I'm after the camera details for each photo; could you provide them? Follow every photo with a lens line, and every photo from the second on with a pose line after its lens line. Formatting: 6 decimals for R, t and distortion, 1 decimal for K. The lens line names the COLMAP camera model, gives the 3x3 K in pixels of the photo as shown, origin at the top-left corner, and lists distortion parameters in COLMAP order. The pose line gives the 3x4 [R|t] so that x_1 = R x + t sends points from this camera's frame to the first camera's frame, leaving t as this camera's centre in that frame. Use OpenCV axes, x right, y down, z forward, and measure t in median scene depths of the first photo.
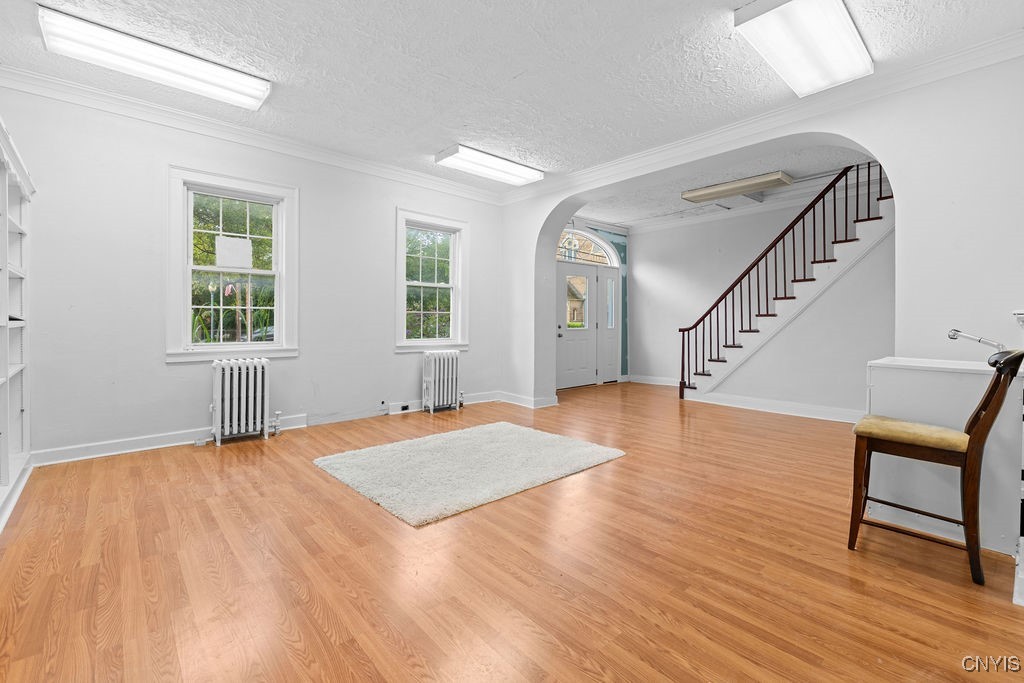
lens RADIAL K [[445.6, 0, 516.7], [0, 445.6, 323.2], [0, 0, 1]] dist [-0.006555, 0.000002]
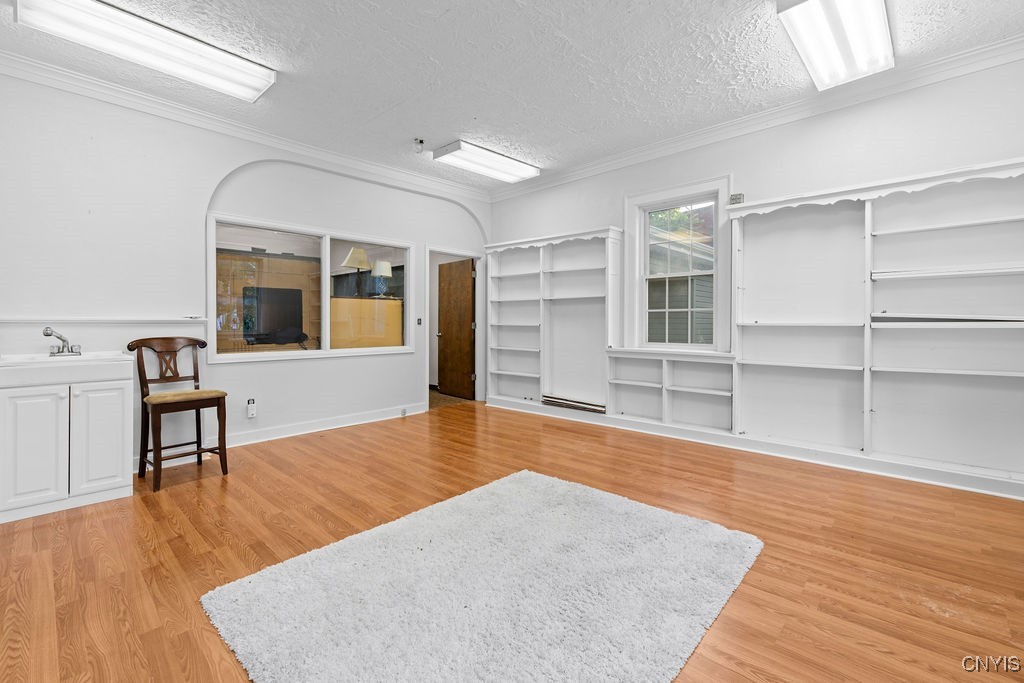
lens RADIAL K [[452.4, 0, 507.0], [0, 452.4, 322.3], [0, 0, 1]] dist [0.001296, -0.000149]
pose [[-0.997539, -0.003472, -0.070034, -0.043784], [-0.003390, 0.999993, -0.001288, 0.000025], [0.070038, -0.001048, -0.997544, 1.490321]]
